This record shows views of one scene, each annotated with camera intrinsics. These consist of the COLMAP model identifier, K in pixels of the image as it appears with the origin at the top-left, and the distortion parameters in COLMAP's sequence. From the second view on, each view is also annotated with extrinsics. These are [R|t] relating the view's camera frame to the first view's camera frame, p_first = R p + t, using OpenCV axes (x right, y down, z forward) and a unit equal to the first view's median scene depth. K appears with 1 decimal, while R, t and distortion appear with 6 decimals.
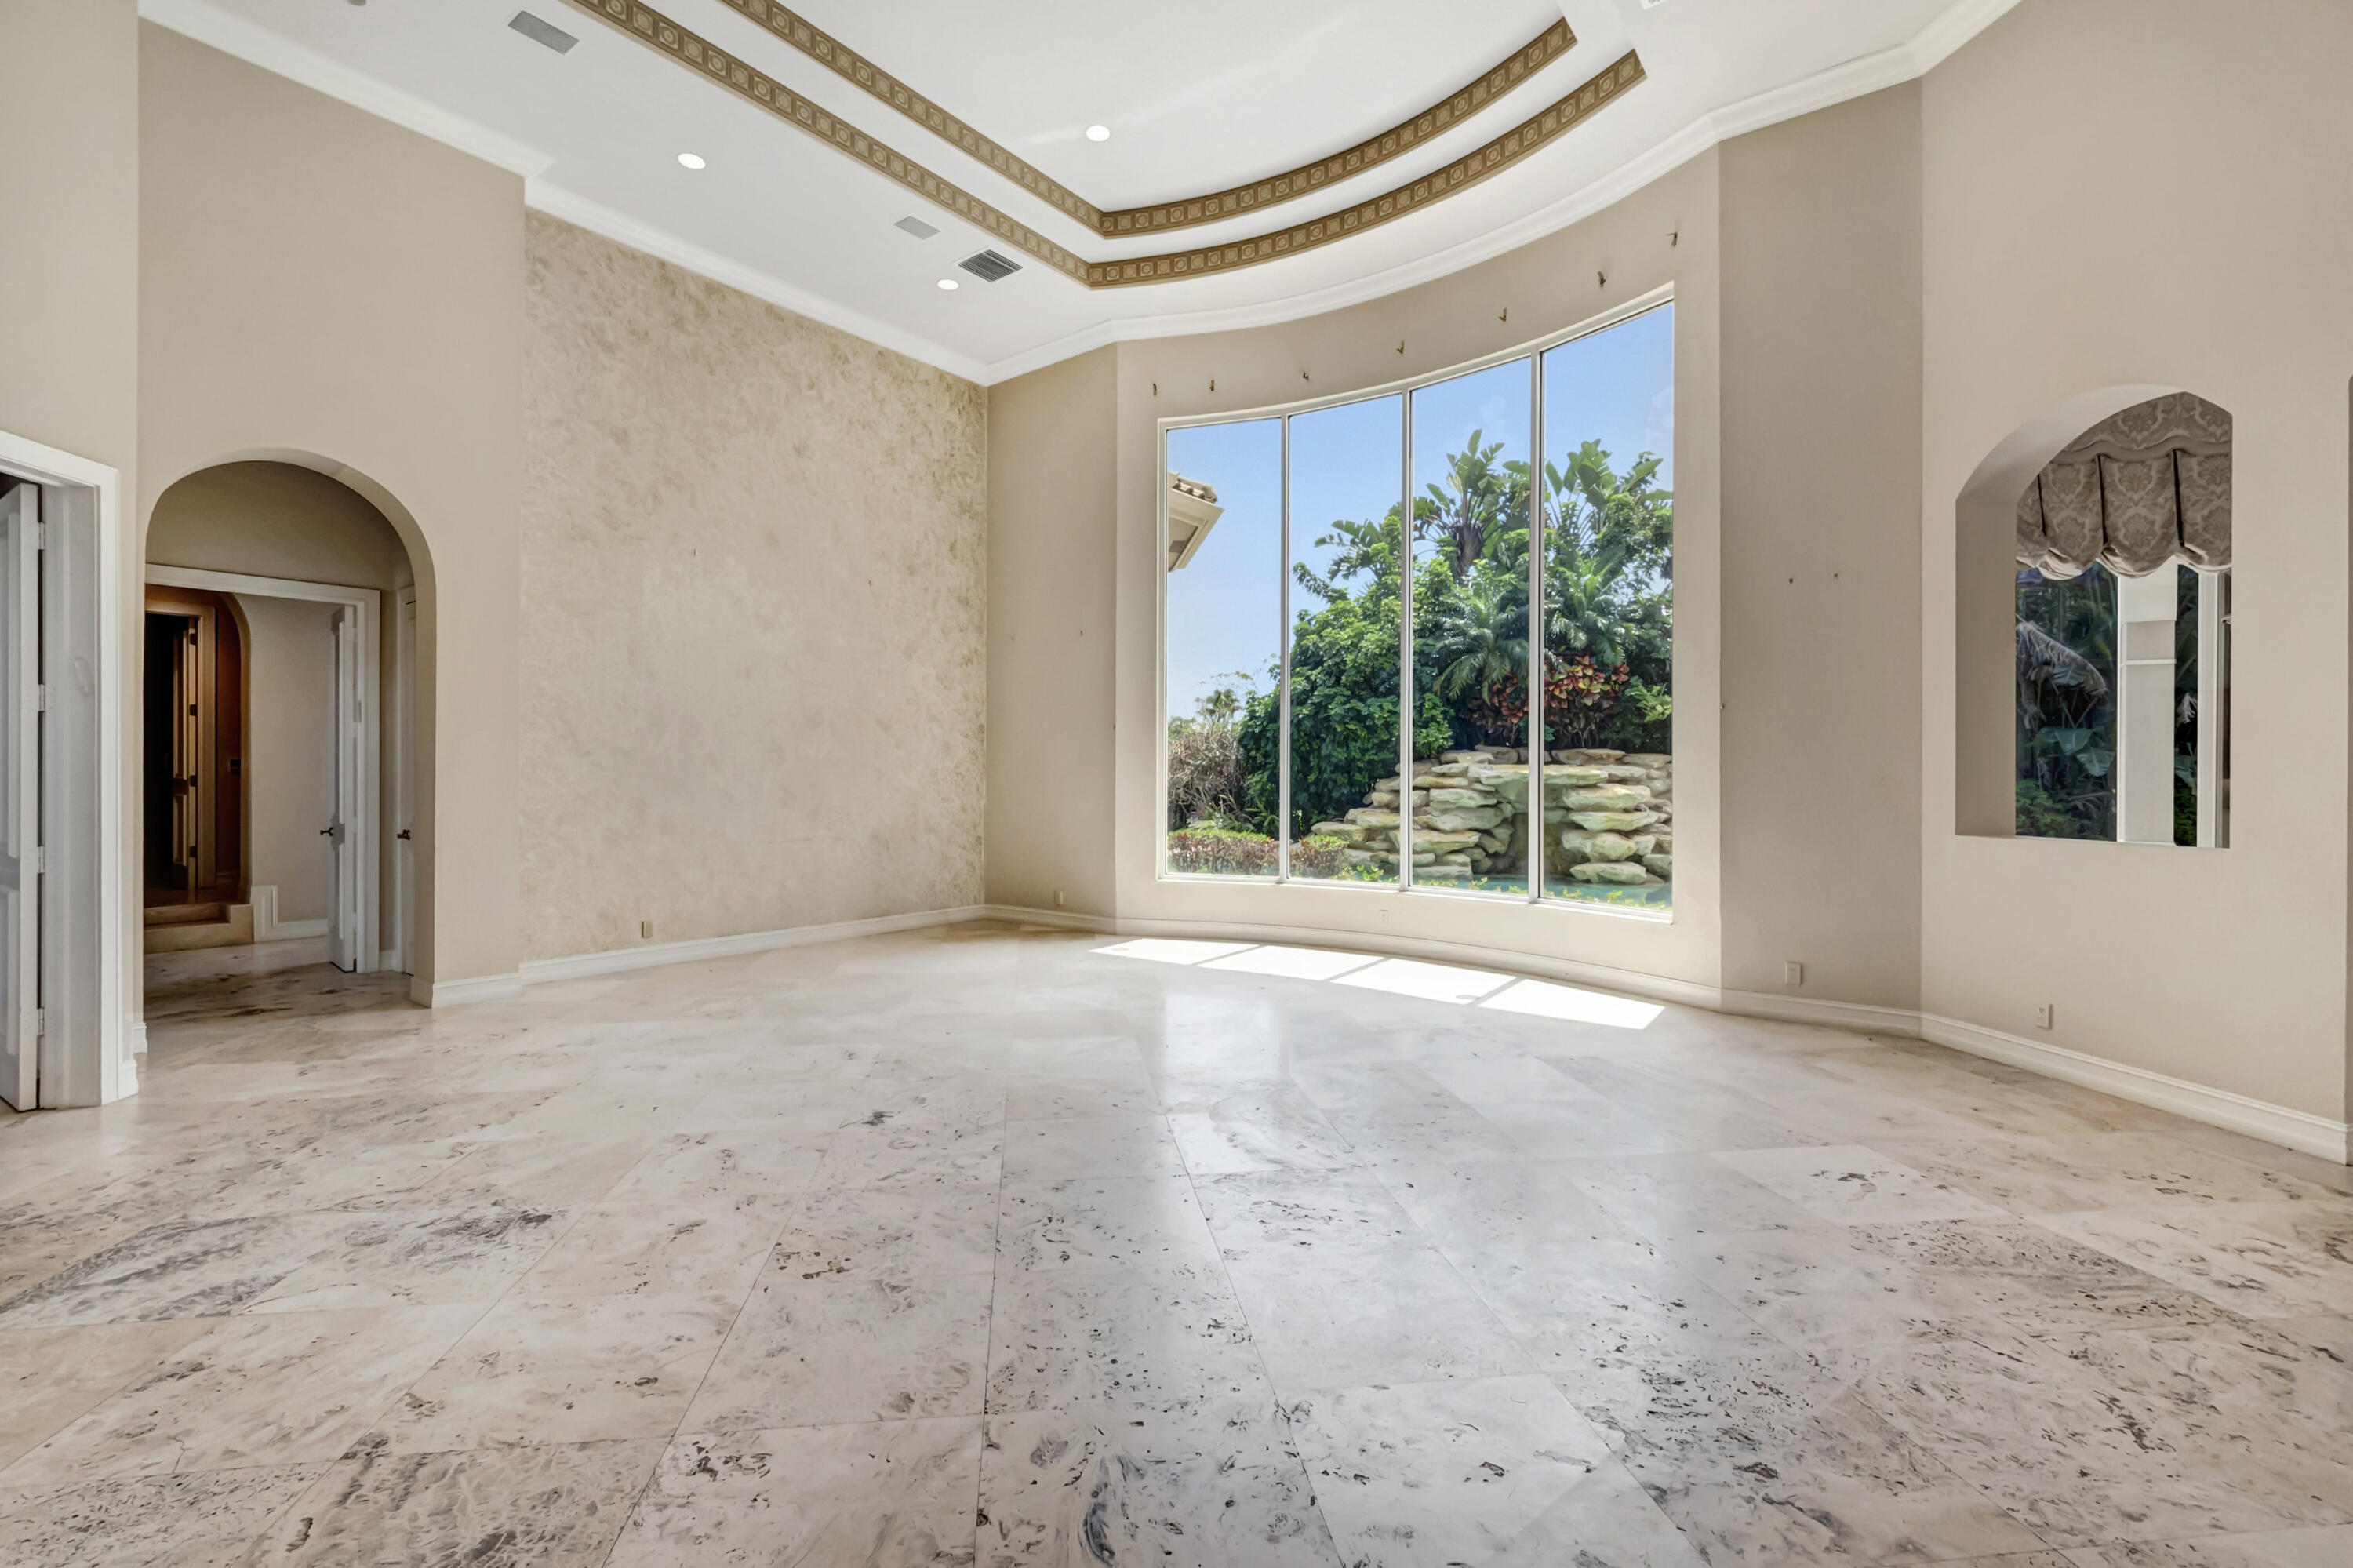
lens RADIAL K [[1048.2, 0, 1176.1], [0, 1048.2, 771.1], [0, 0, 1]] dist [-0.002810, 0.000259]
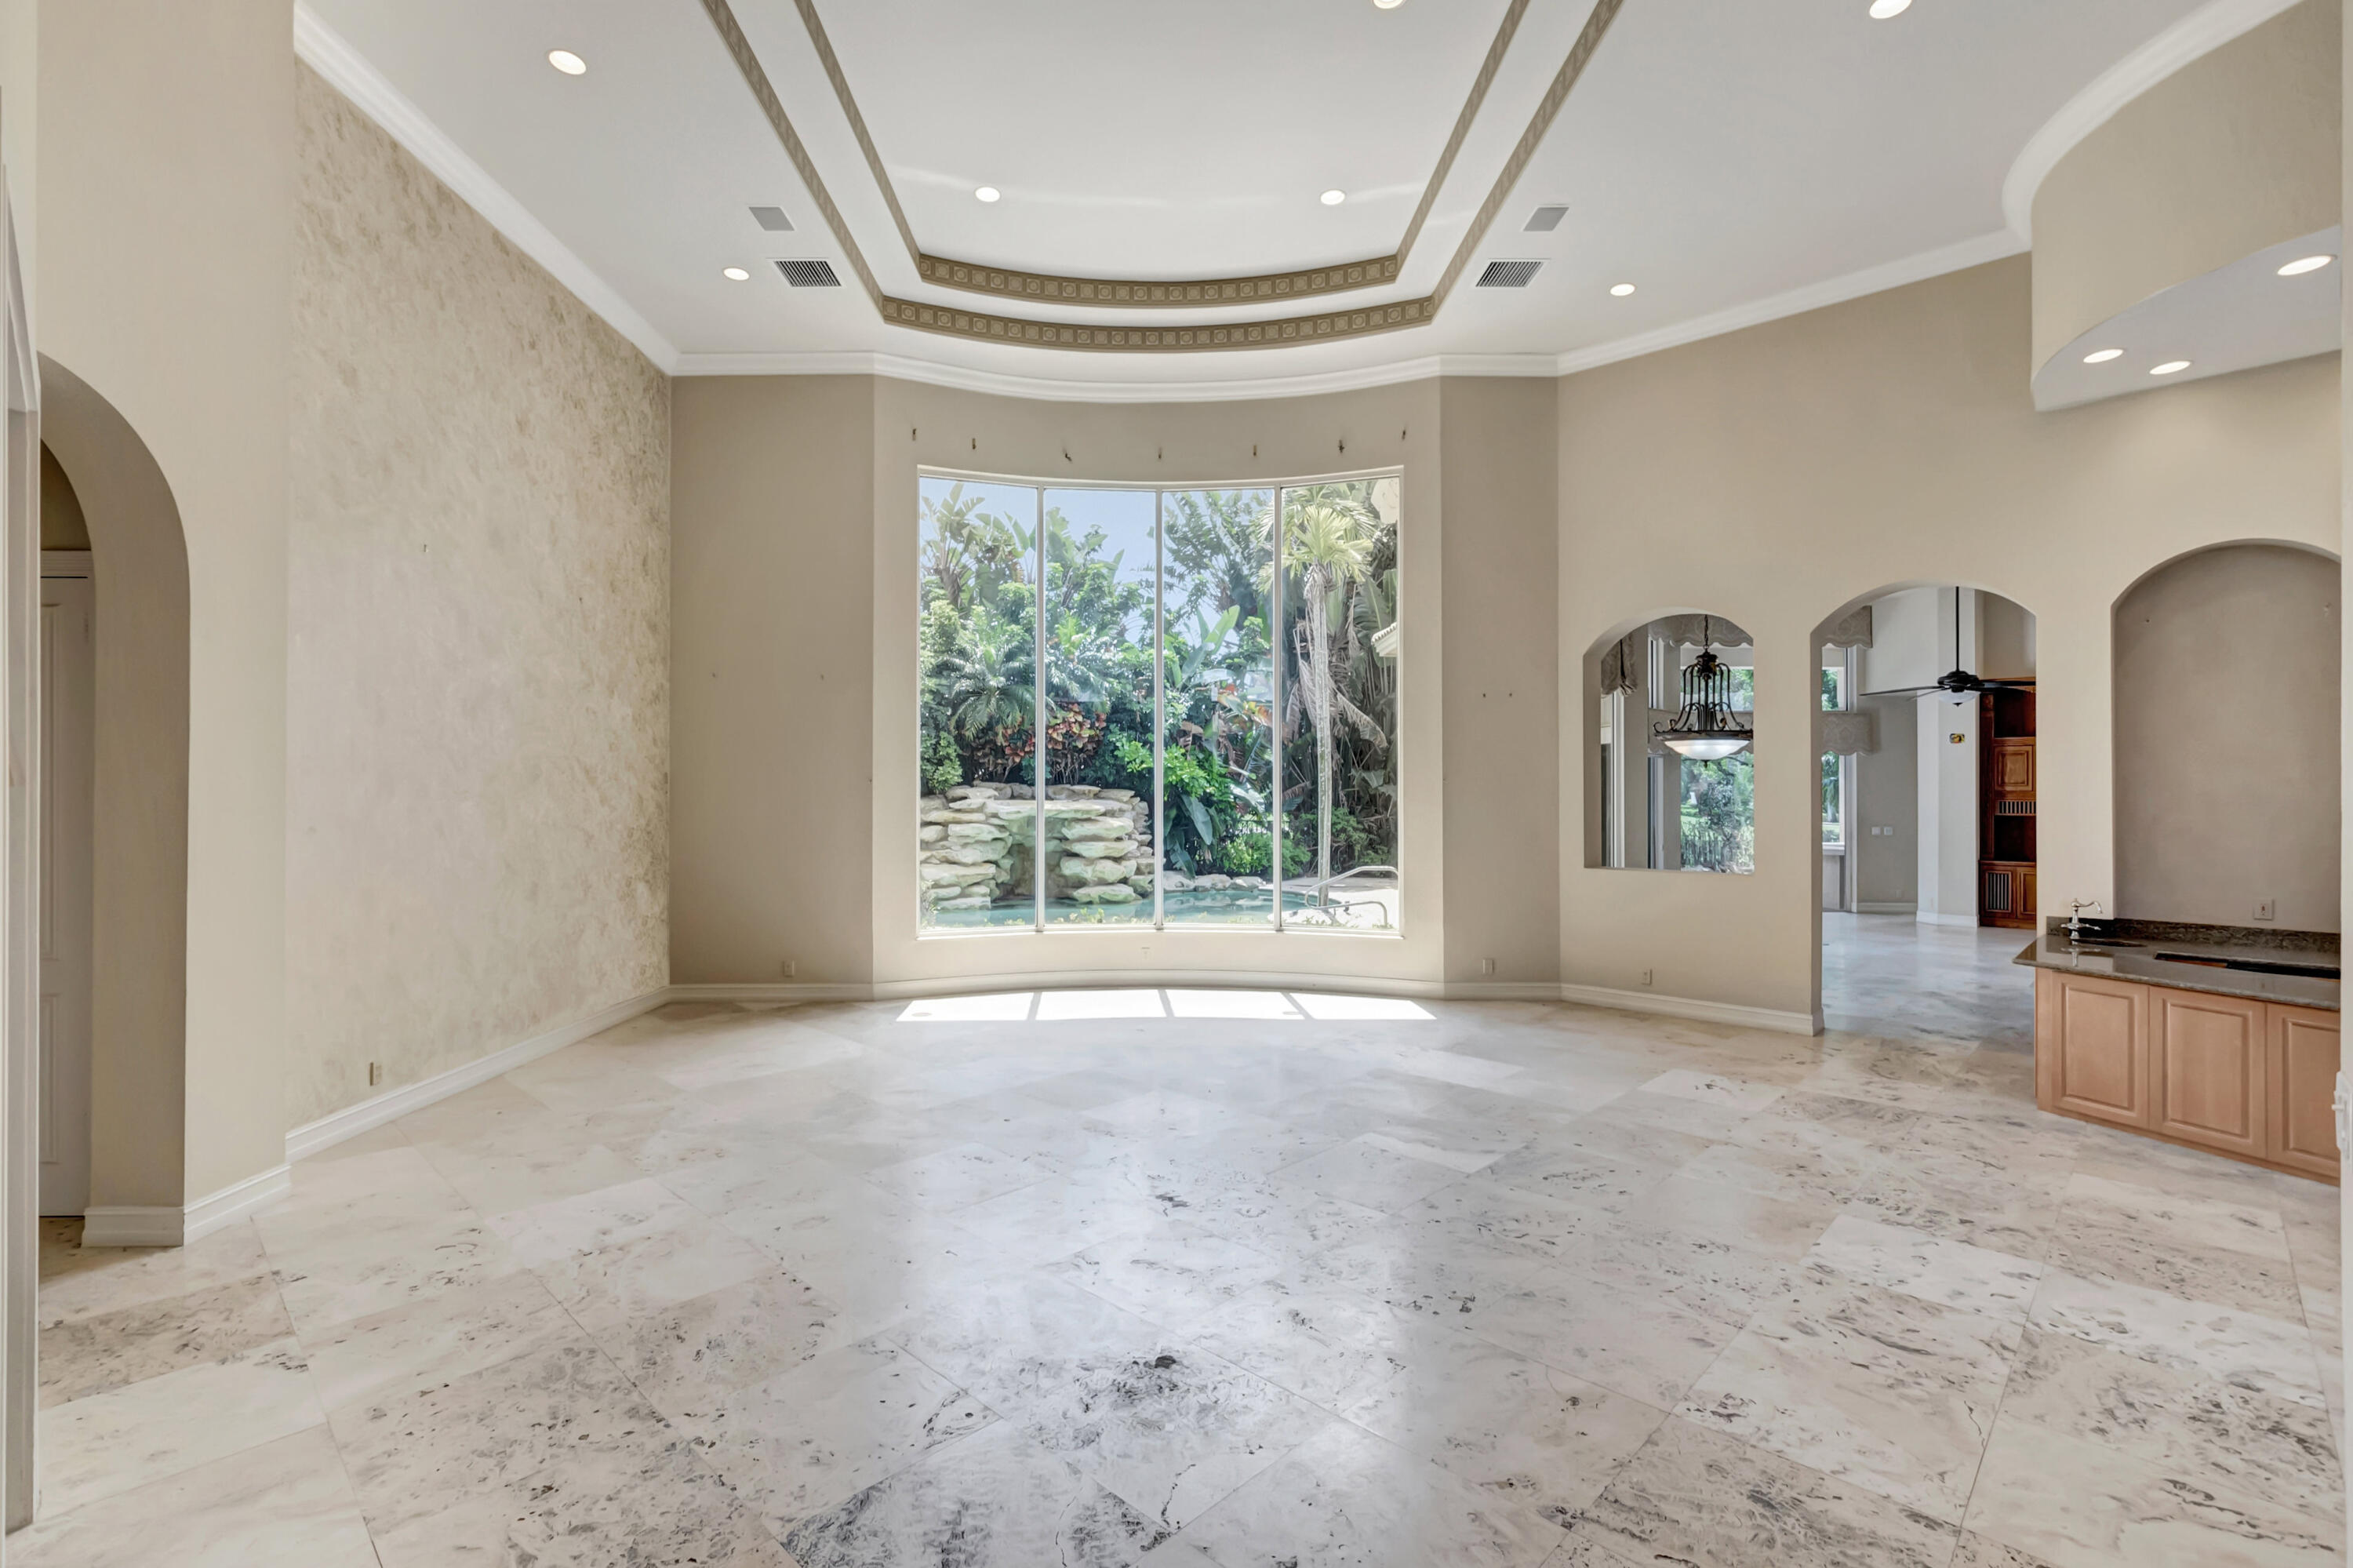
lens RADIAL K [[1049.1, 0, 1176.5], [0, 1049.1, 784.0], [0, 0, 1]] dist [-0.001139, 0.000367]
pose [[0.784063, 0.003258, 0.620673, -0.471828], [-0.000709, 0.999990, -0.004355, -0.038436], [-0.620681, 0.002975, 0.784057, 0.093478]]
